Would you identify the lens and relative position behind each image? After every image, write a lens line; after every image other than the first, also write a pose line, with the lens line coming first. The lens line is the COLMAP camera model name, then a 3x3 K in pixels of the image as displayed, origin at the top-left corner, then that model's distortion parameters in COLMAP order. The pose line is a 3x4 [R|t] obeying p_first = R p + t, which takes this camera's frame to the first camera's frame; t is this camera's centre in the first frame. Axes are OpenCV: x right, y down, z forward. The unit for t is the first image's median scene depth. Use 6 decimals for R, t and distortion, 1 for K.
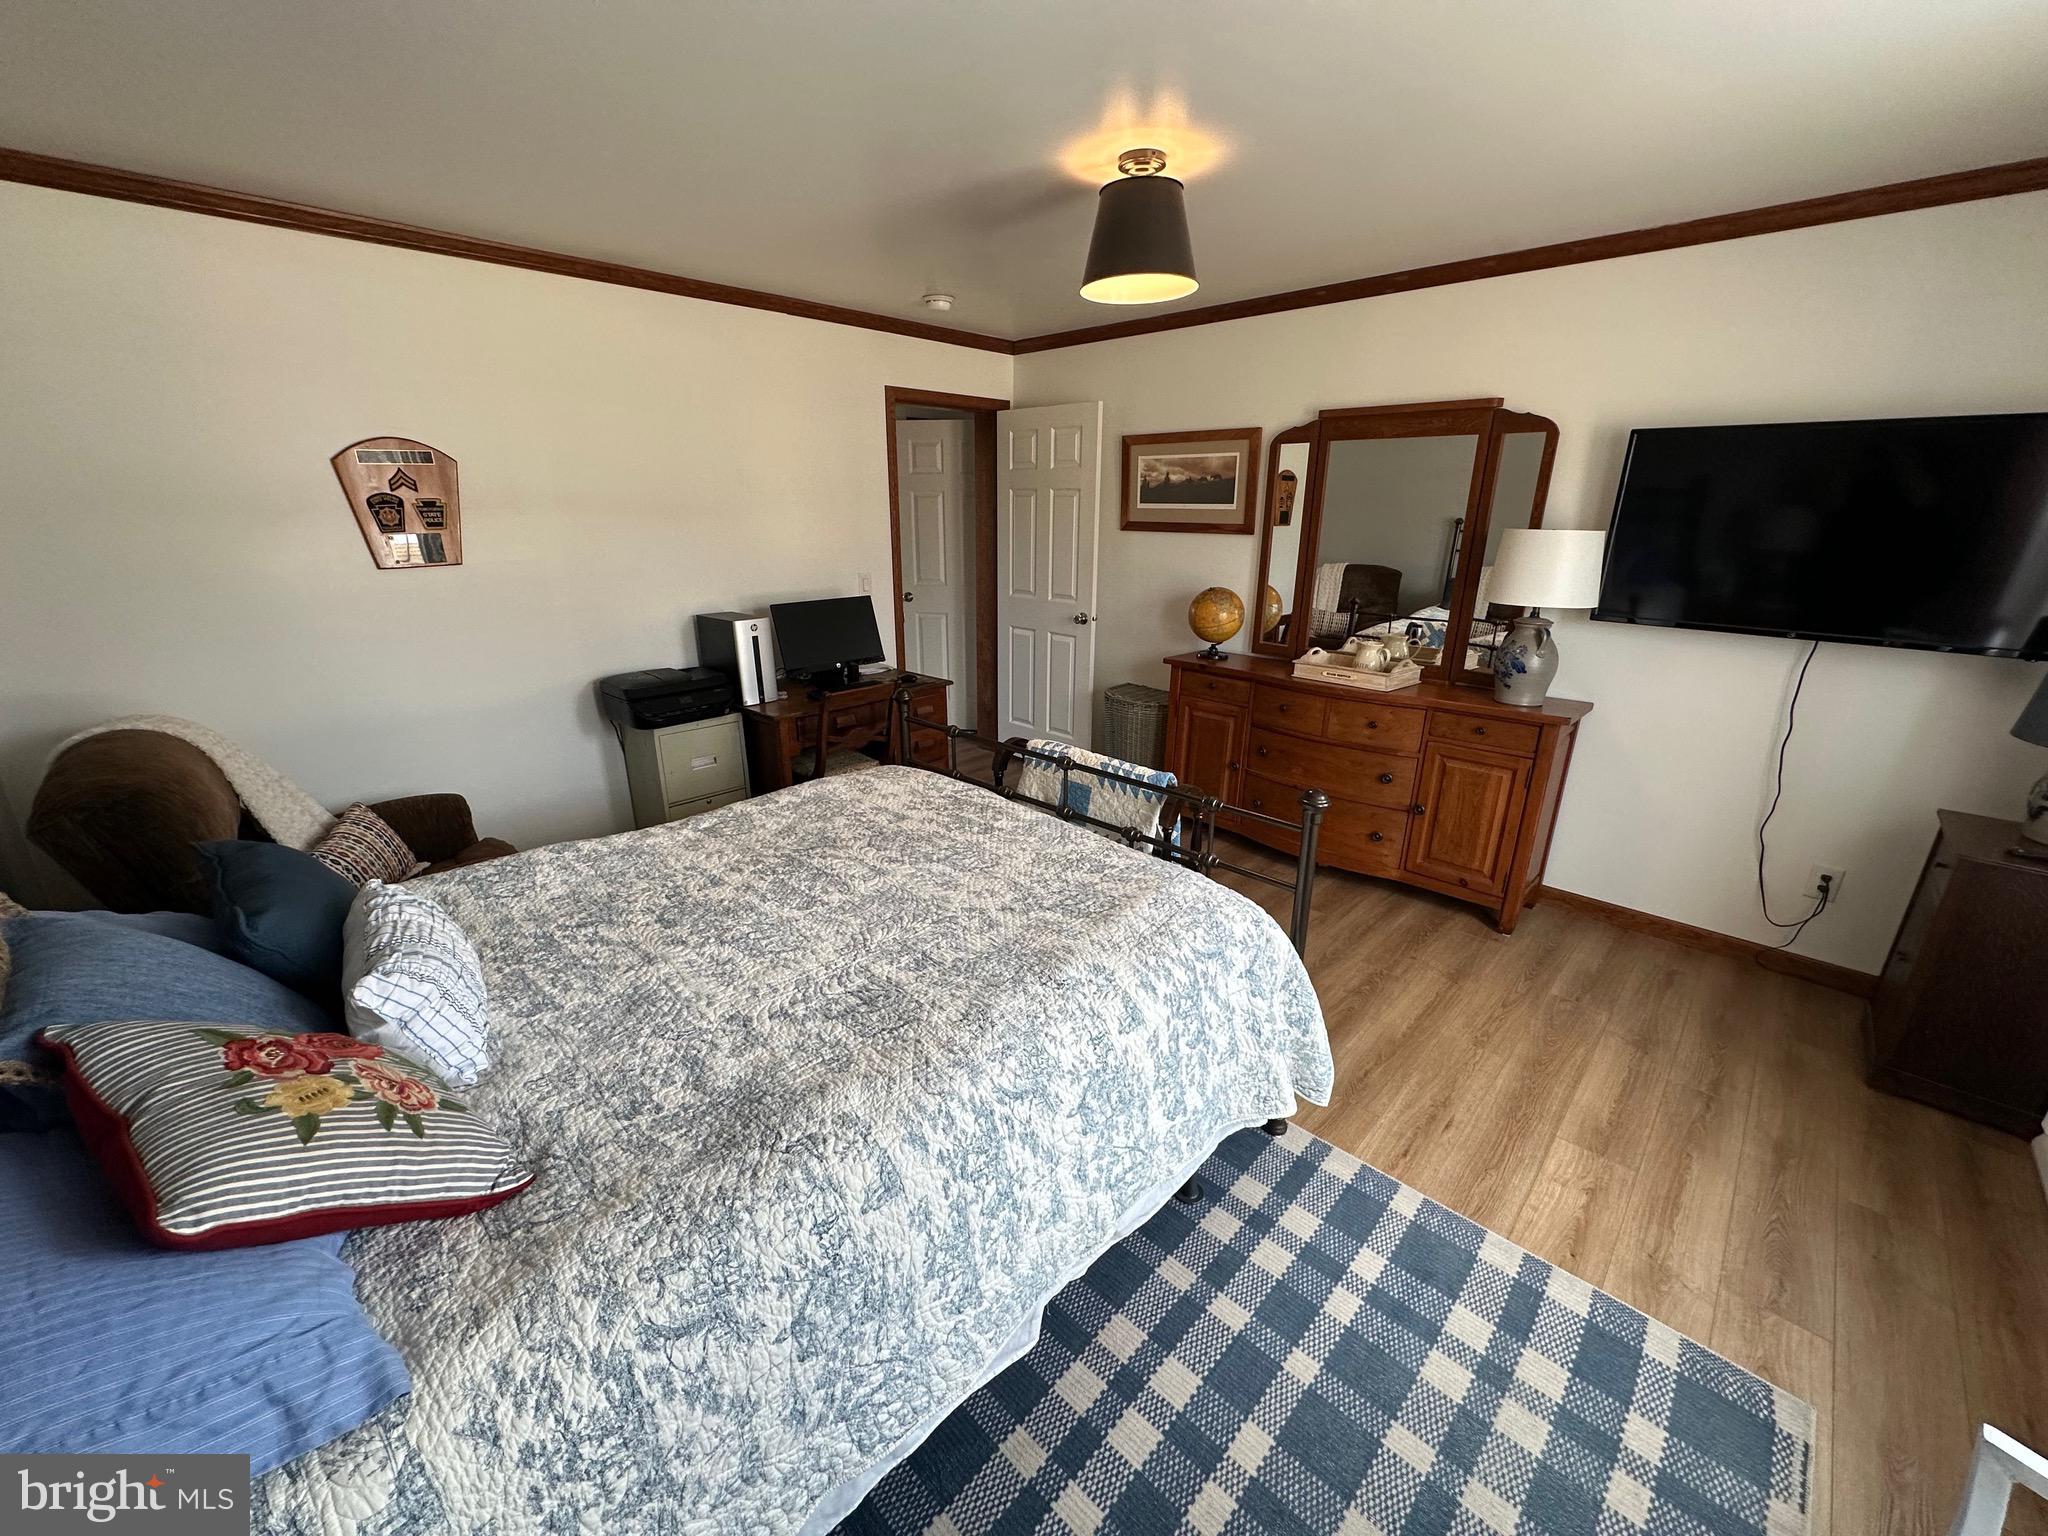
lens RADIAL K [[818.4, 0, 1024.0], [0, 818.4, 772.3], [0, 0, 1]] dist [-0.001917, 0.000336]
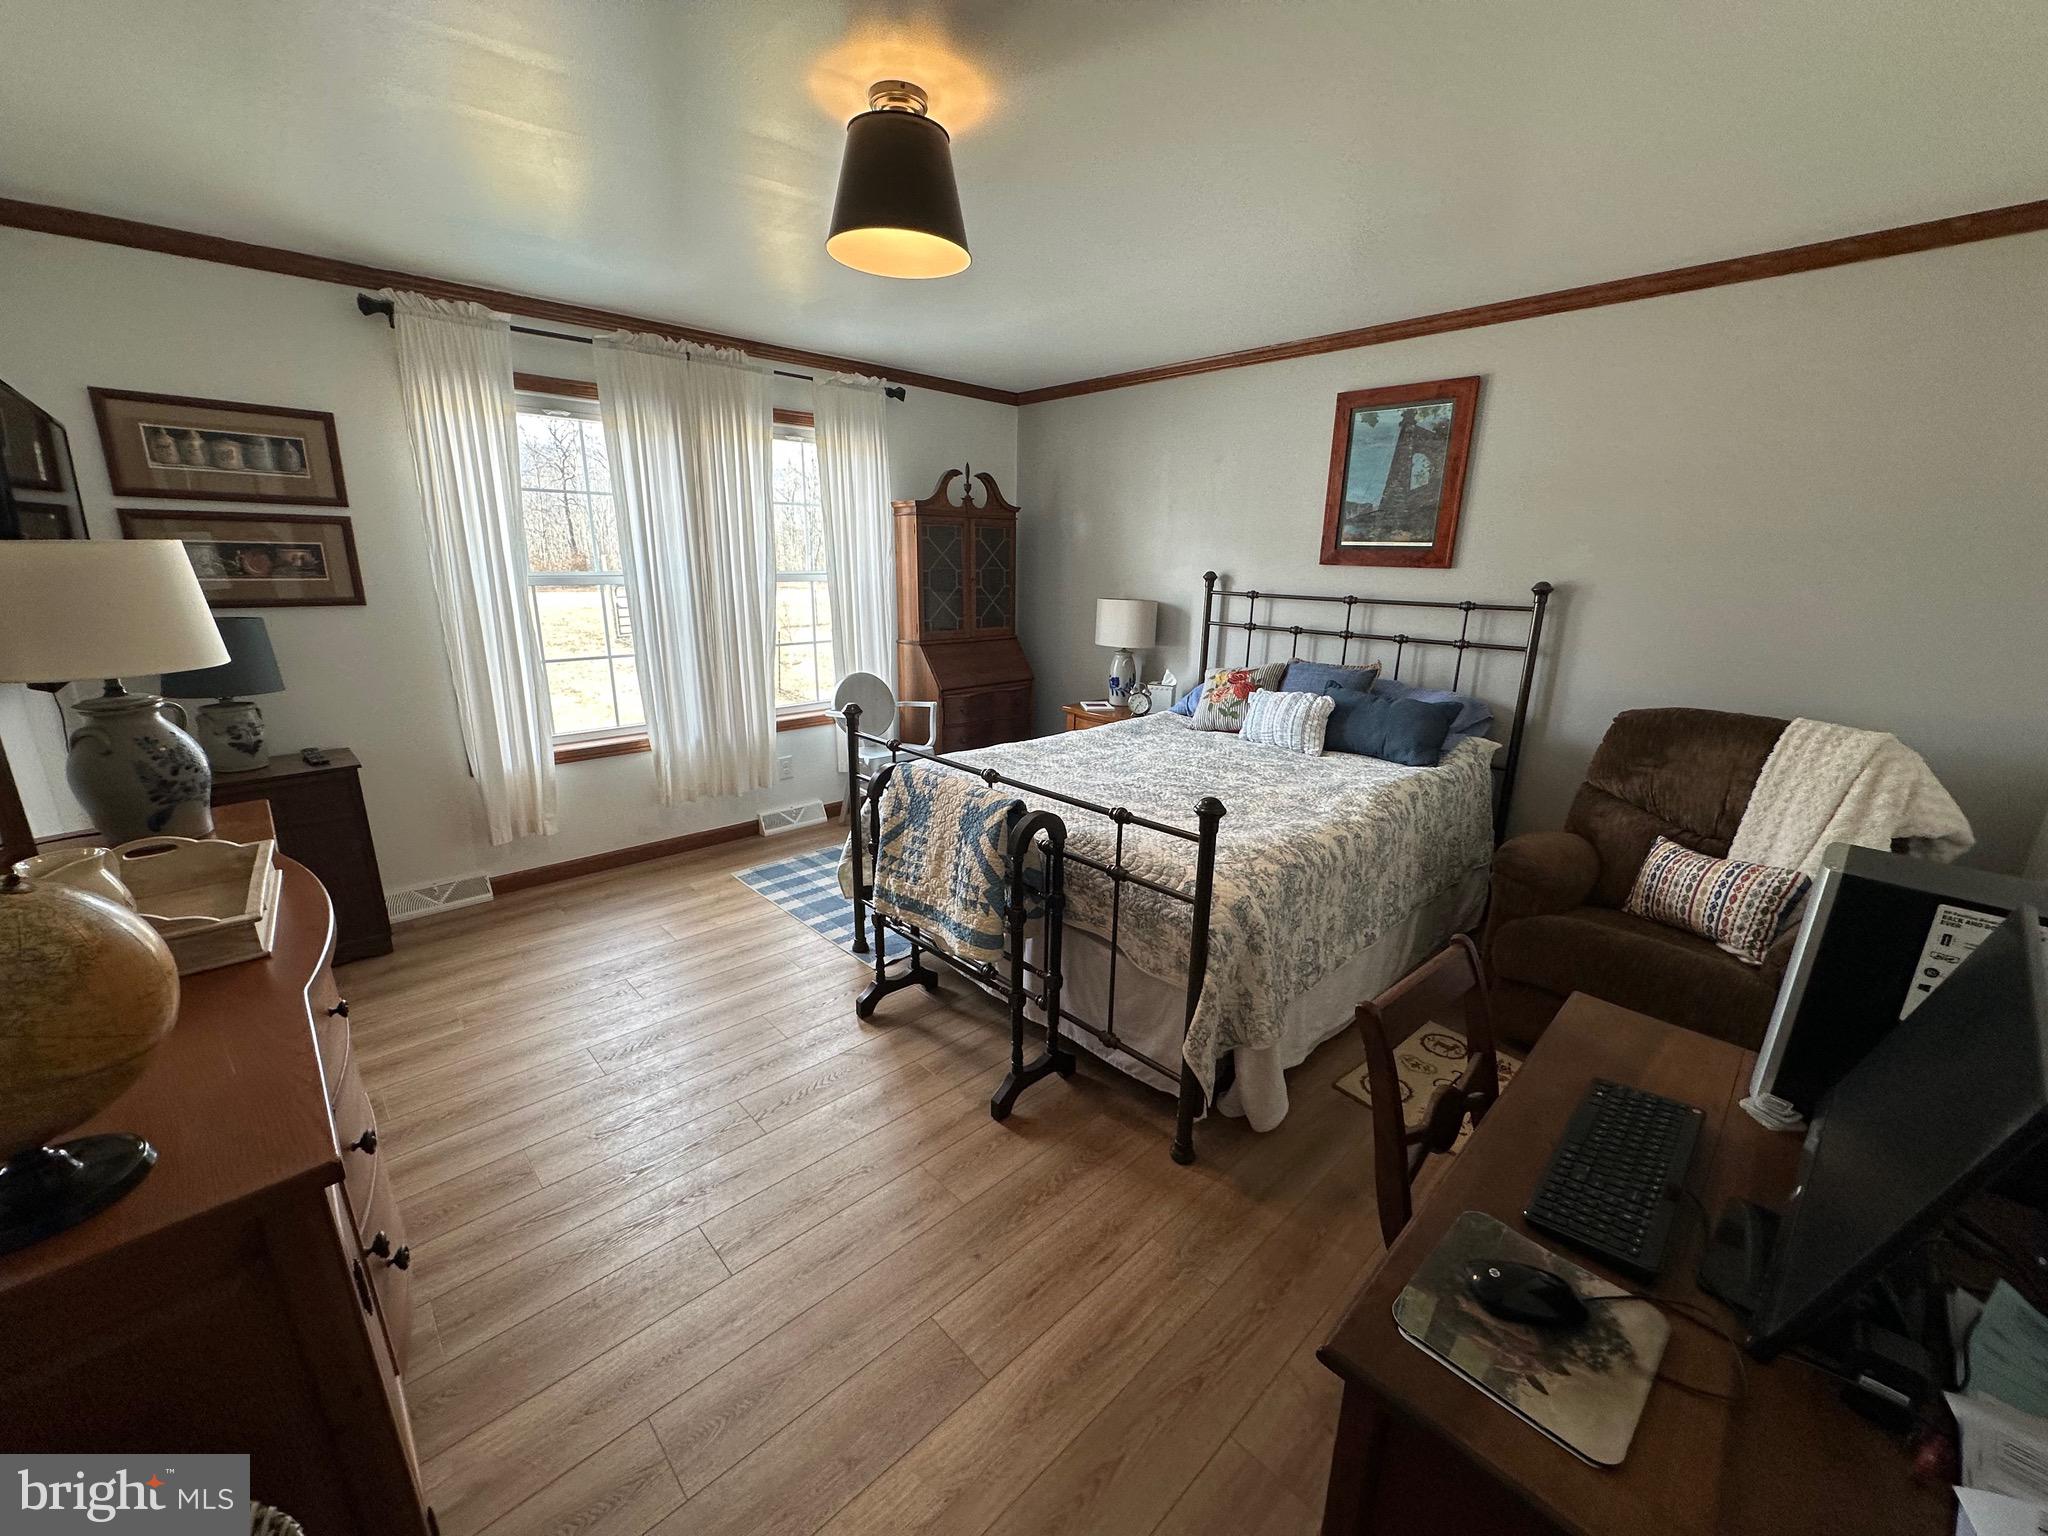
lens RADIAL K [[818.4, 0, 1022.5], [0, 818.4, 773.5], [0, 0, 1]] dist [-0.001917, 0.000336]
pose [[-0.998710, -0.027557, 0.042650, -0.040823], [0.000870, 0.830516, 0.556993, -0.763211], [-0.050771, 0.556312, -0.829421, 2.433603]]
